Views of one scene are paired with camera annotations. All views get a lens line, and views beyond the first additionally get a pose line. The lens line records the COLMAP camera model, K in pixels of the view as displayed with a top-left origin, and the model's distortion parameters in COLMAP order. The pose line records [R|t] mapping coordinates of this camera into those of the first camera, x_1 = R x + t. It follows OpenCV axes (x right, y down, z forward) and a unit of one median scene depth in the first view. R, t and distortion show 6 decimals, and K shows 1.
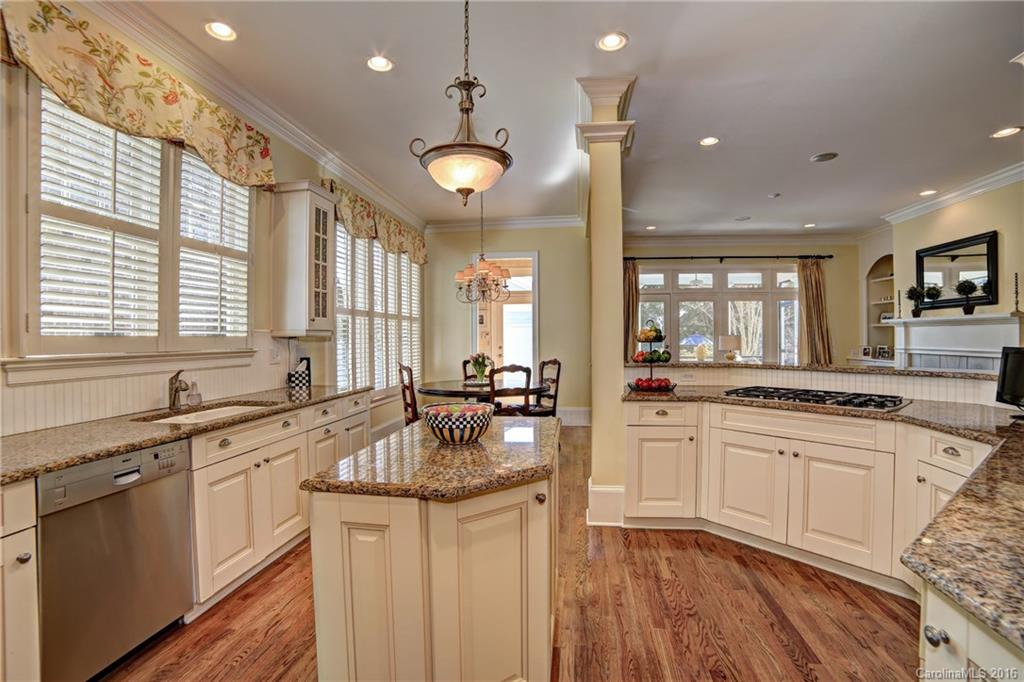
lens RADIAL K [[489.5, 0, 512.0], [0, 489.5, 341.0], [0, 0, 1]] dist [-0.001516, -0.000173]
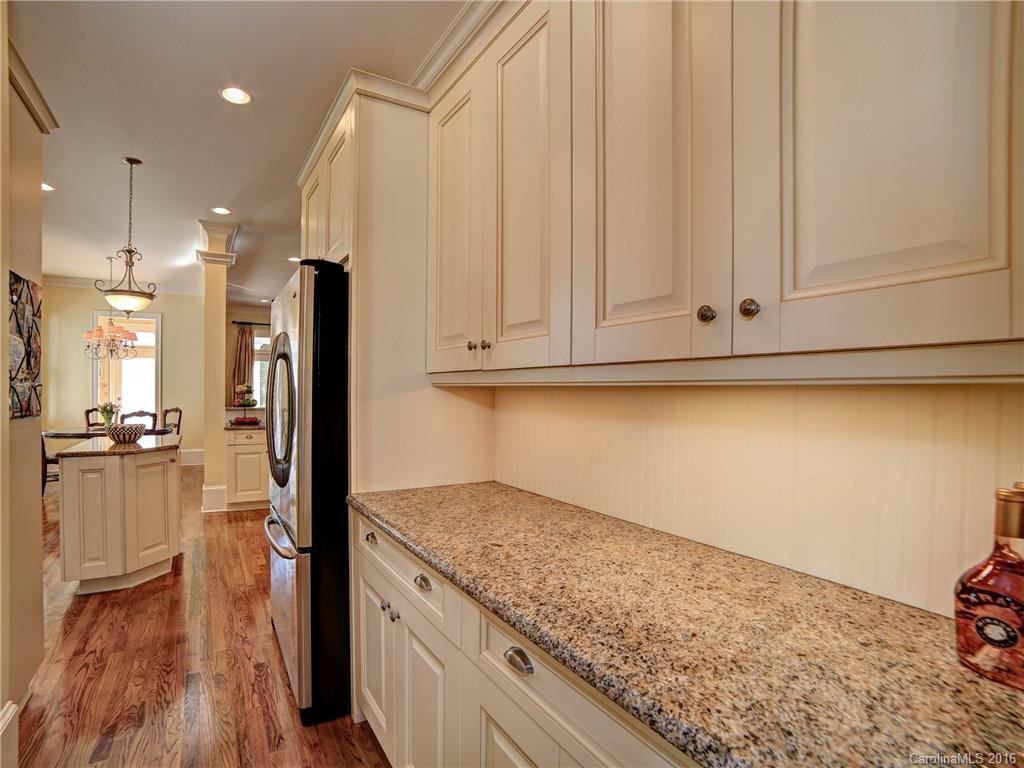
lens RADIAL K [[538.4, 0, 512.5], [0, 538.4, 400.3], [0, 0, 1]] dist [-0.134797, 0.045902]
pose [[0.781949, 0.003274, 0.623334, -0.064211], [-0.009745, 0.999928, 0.006972, 0.002488], [-0.623267, -0.011526, 0.781925, -0.630597]]
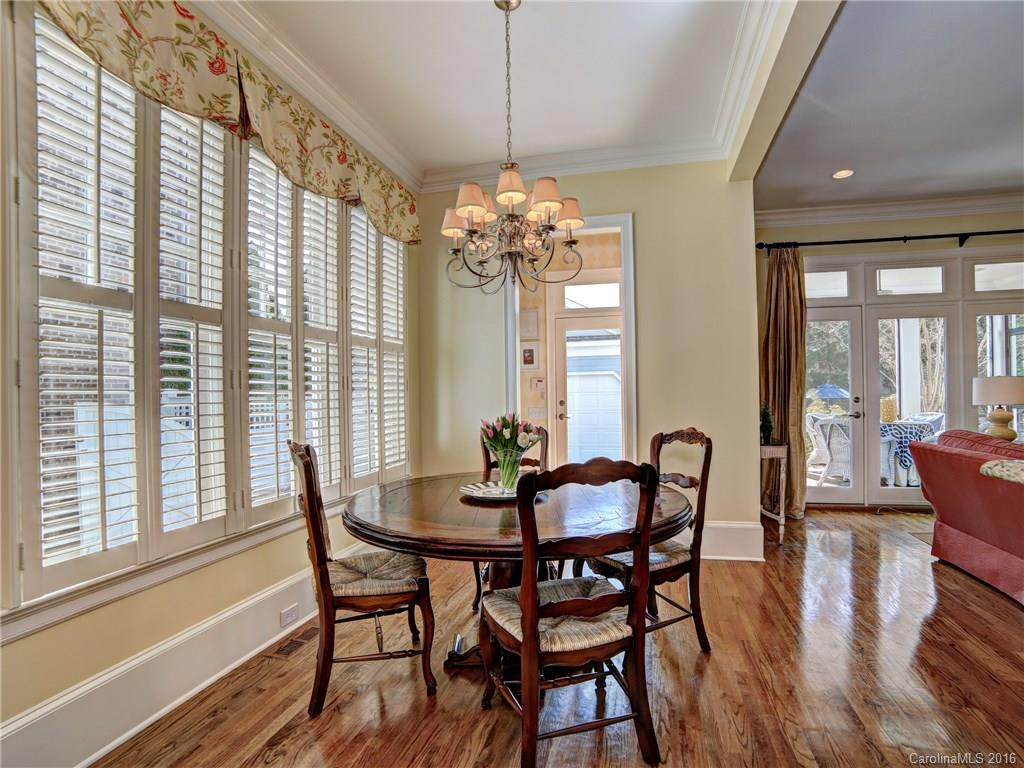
lens RADIAL K [[480.7, 0, 526.2], [0, 480.7, 381.6], [0, 0, 1]] dist [-0.021225, 0.000340]
pose [[0.994543, -0.012035, -0.103627, -0.010855], [0.008406, 0.999338, -0.035384, 0.012747], [0.103984, 0.034320, 0.993987, 0.711085]]
